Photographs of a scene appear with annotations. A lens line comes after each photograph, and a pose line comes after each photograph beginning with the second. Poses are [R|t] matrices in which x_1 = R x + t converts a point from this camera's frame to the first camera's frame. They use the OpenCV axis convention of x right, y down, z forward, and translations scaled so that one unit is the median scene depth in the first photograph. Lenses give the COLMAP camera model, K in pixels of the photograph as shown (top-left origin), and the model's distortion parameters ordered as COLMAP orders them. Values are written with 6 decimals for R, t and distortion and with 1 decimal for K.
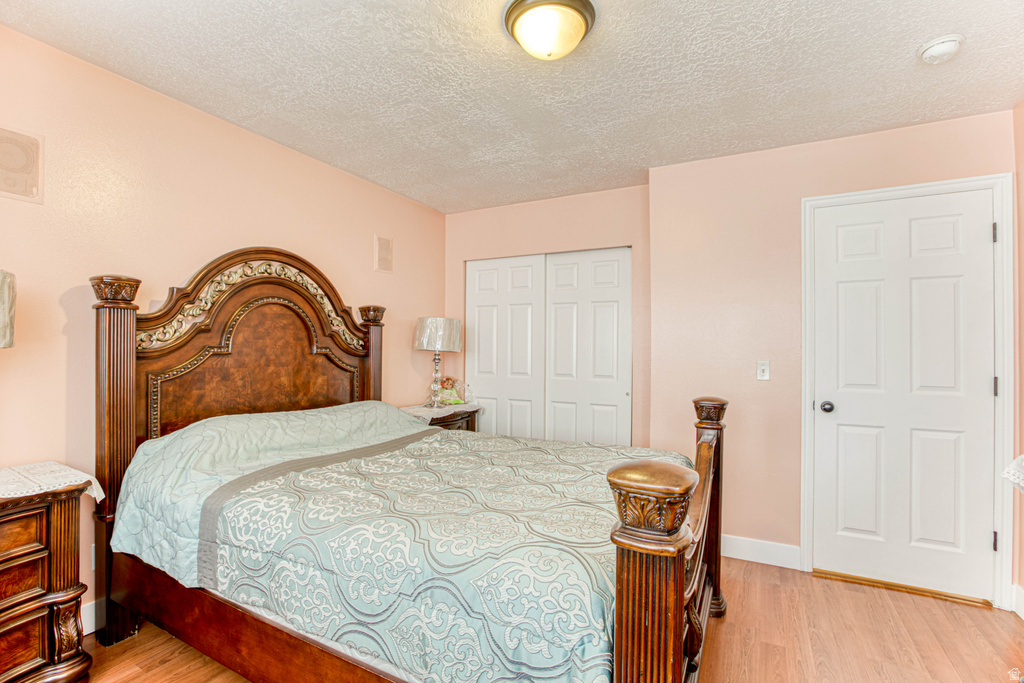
lens RADIAL K [[459.7, 0, 504.9], [0, 459.7, 344.4], [0, 0, 1]] dist [-0.063224, 0.021379]
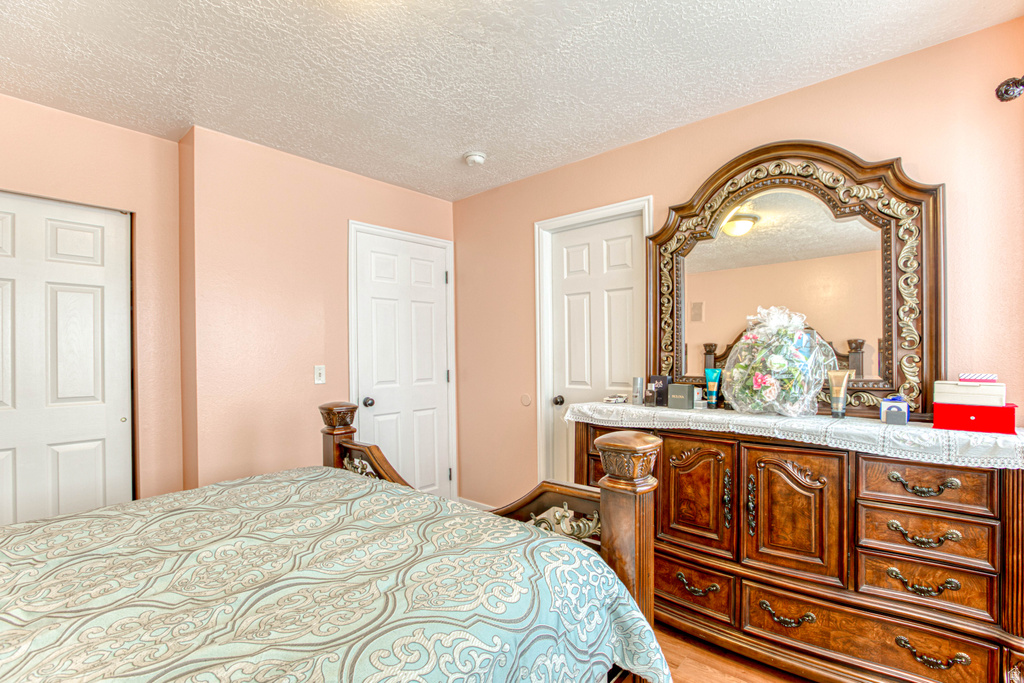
lens RADIAL K [[470.3, 0, 513.1], [0, 470.3, 349.7], [0, 0, 1]] dist [-0.053188, 0.017435]
pose [[0.222550, -0.002100, 0.974919, -0.462004], [0.002086, 0.999996, 0.001678, -0.000233], [-0.974919, 0.001660, 0.222554, 0.400937]]
